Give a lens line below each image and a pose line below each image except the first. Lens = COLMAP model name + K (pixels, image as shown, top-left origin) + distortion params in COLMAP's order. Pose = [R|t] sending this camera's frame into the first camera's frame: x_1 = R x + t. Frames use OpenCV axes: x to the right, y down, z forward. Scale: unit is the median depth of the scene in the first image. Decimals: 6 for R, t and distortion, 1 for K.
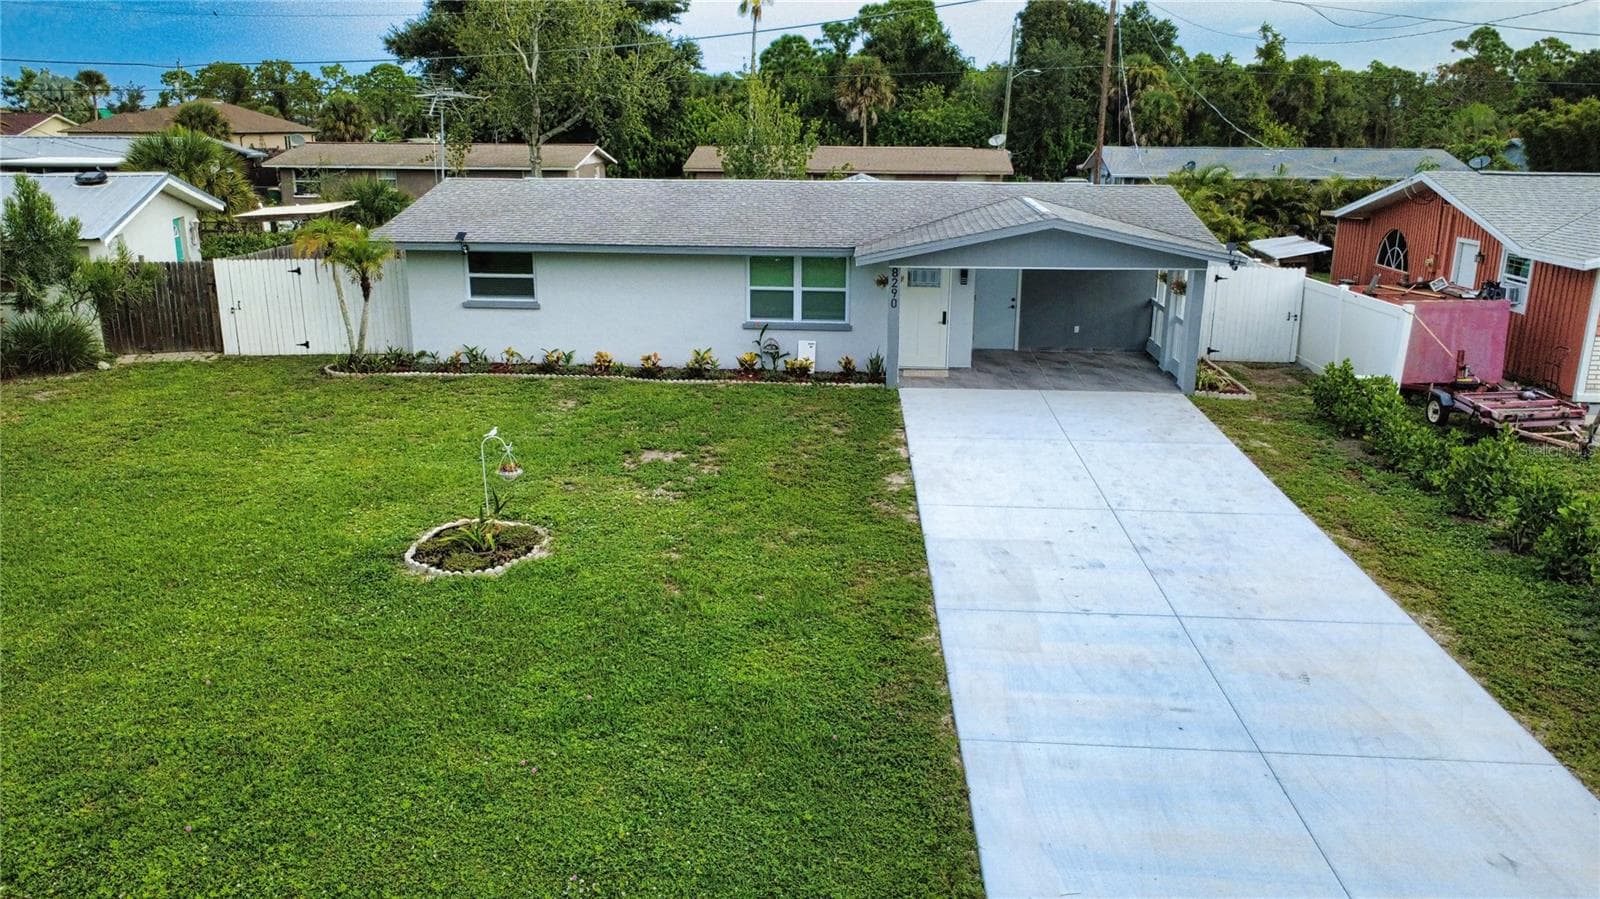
lens RADIAL K [[1159.3, 0, 801.2], [0, 1159.3, 445.4], [0, 0, 1]] dist [0.002026, -0.001795]
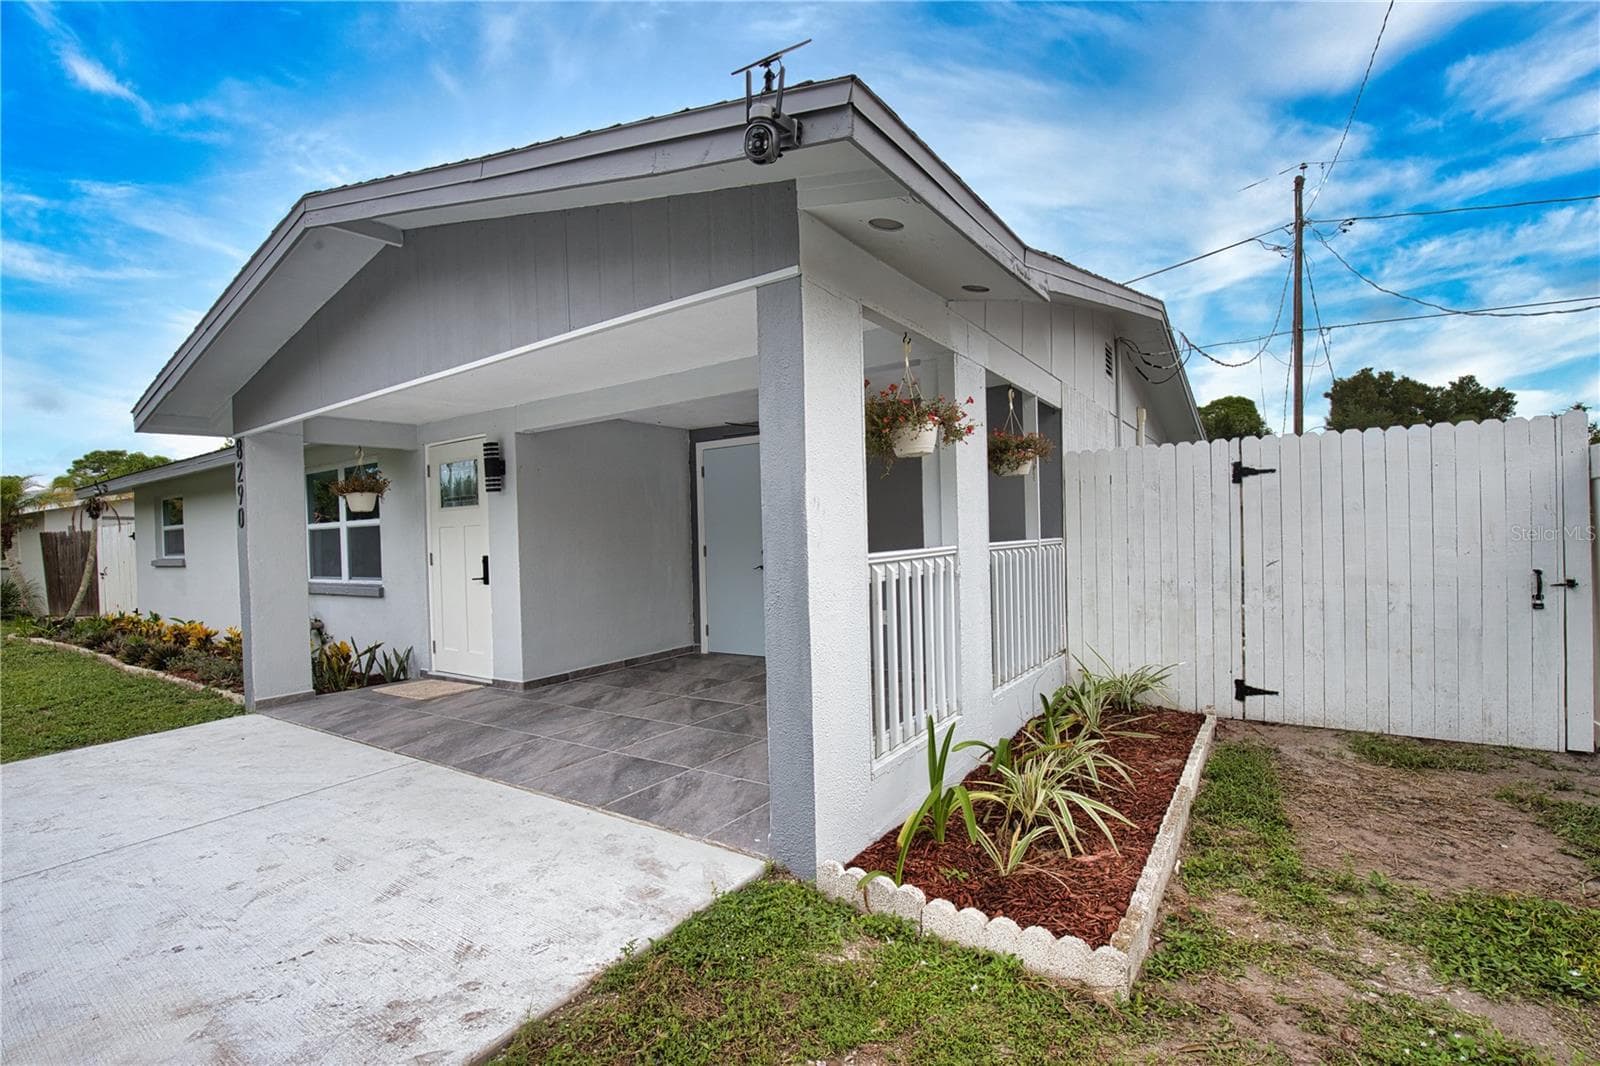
lens RADIAL K [[727.2, 0, 811.3], [0, 727.2, 546.5], [0, 0, 1]] dist [-0.027393, 0.001874]
pose [[0.867906, -0.025388, -0.496080, 0.379650], [-0.101950, 0.968328, -0.227919, -0.067424], [0.486154, 0.248388, 0.837829, 0.825694]]
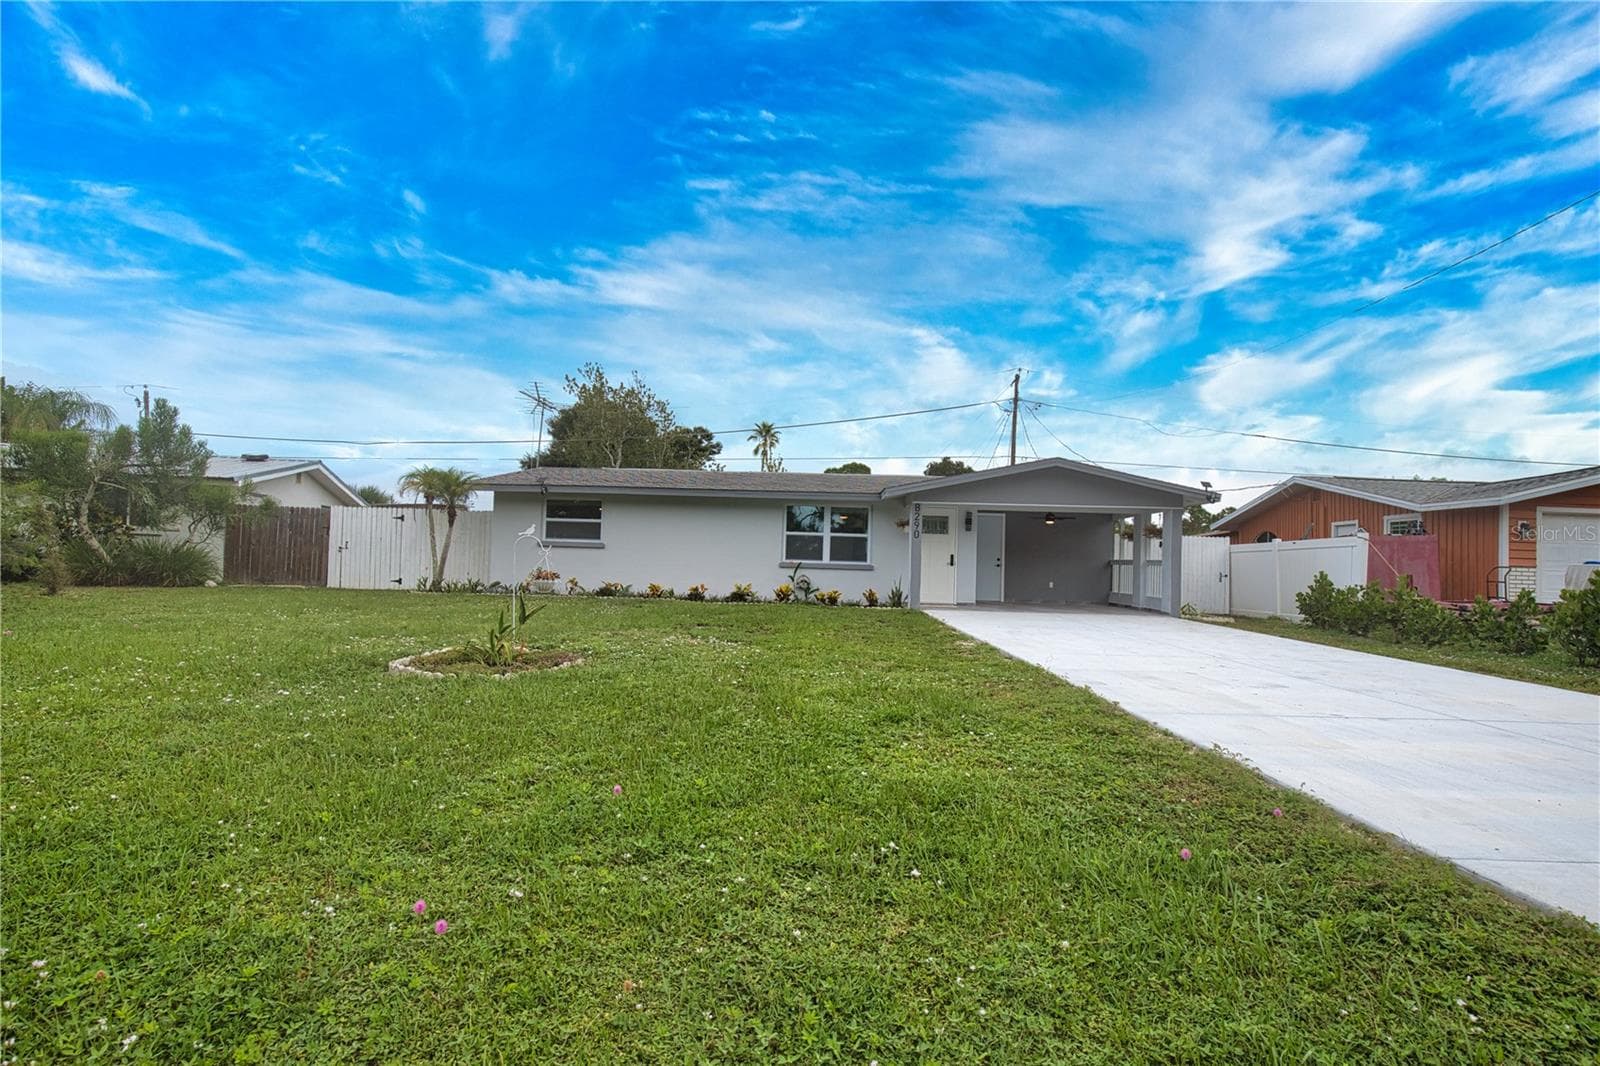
lens RADIAL K [[727.2, 0, 809.8], [0, 727.2, 545.4], [0, 0, 1]] dist [-0.027393, 0.001874]
pose [[0.998783, 0.023669, 0.043274, -0.052709], [-0.009935, 0.955902, -0.293519, 0.093430], [-0.048313, 0.292732, 0.954973, 0.302987]]
